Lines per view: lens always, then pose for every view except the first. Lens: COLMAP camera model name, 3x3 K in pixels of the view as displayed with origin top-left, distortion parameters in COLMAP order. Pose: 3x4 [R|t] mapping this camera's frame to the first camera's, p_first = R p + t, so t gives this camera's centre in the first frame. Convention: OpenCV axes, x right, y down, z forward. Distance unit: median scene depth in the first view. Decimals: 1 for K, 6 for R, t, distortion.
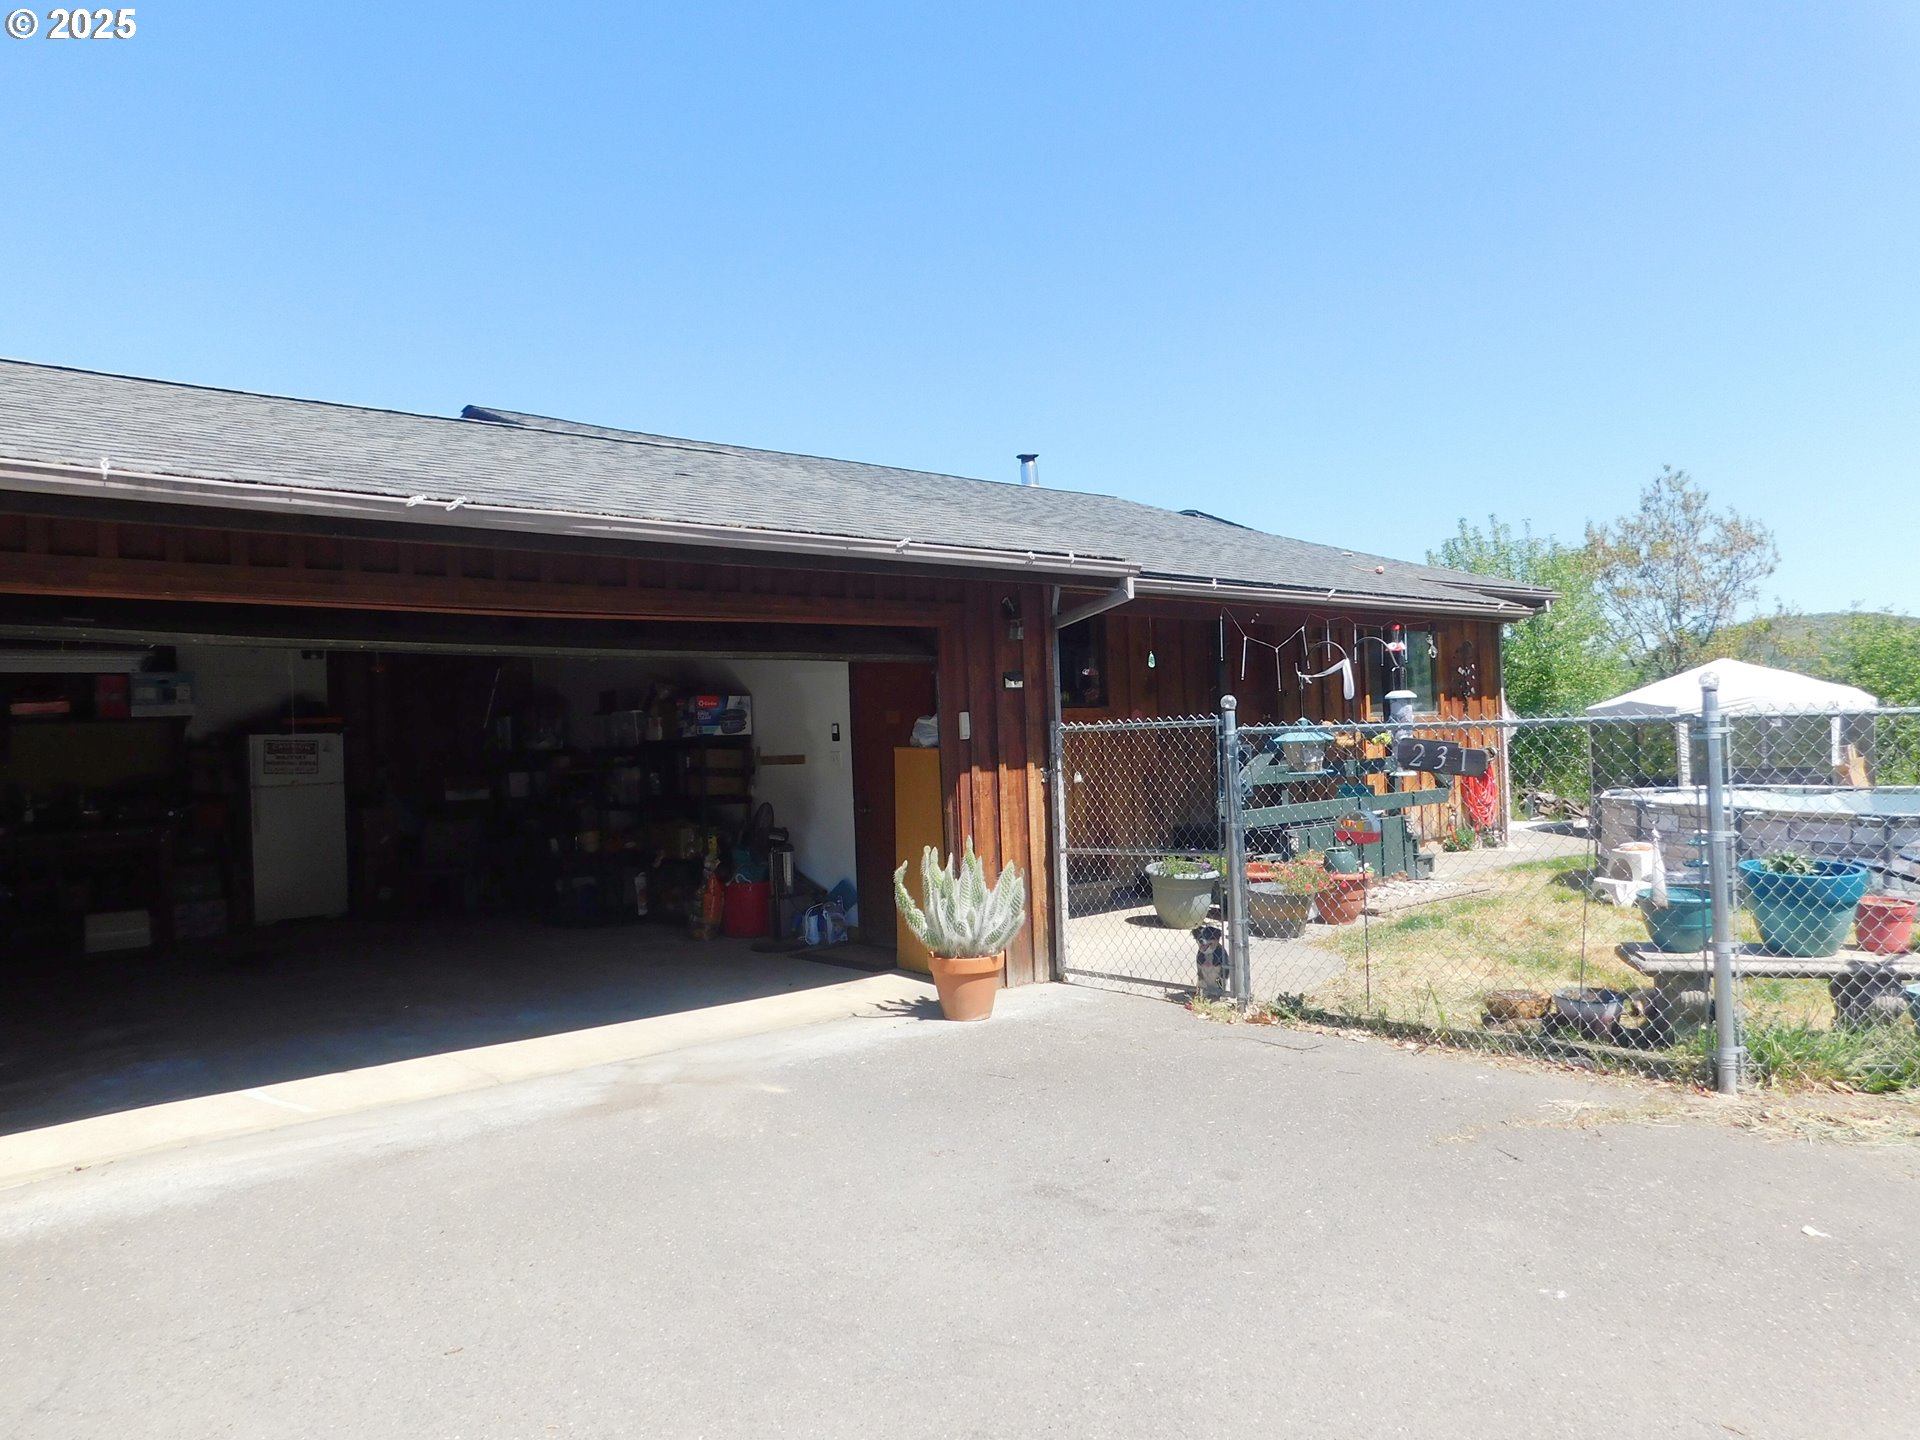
lens RADIAL K [[1262.5, 0, 963.5], [0, 1262.5, 717.6], [0, 0, 1]] dist [-0.072332, 0.058932]
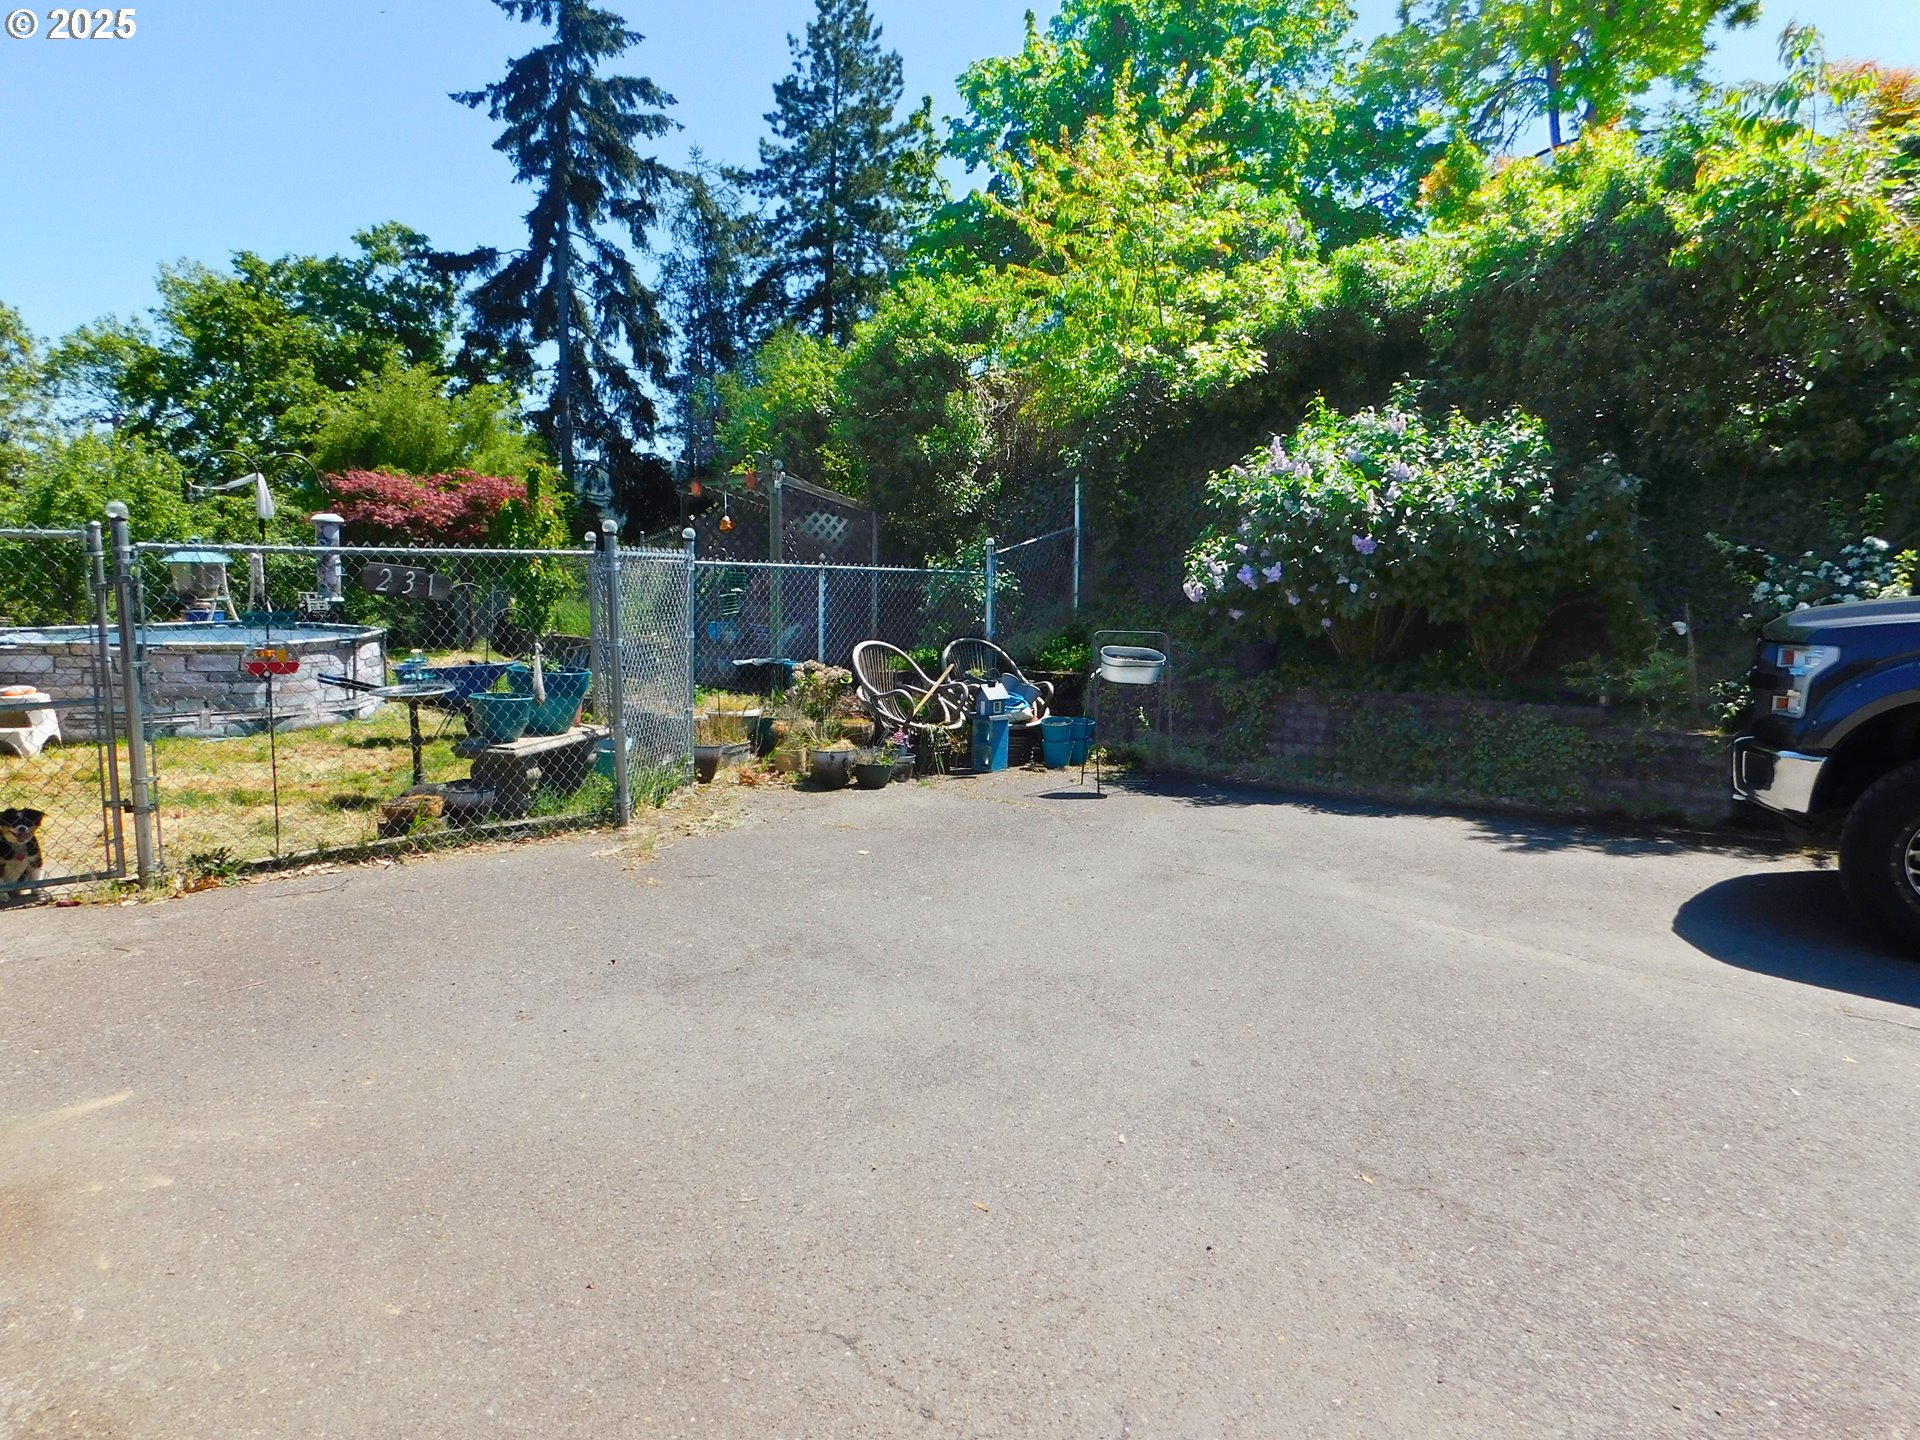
lens RADIAL K [[1262.5, 0, 963.5], [0, 1262.5, 717.6], [0, 0, 1]] dist [-0.072332, 0.058932]
pose [[0.026419, -0.091834, 0.995424, -0.720435], [-0.026511, 0.995357, 0.092531, 0.039886], [-0.999299, -0.028834, 0.023862, 0.560969]]
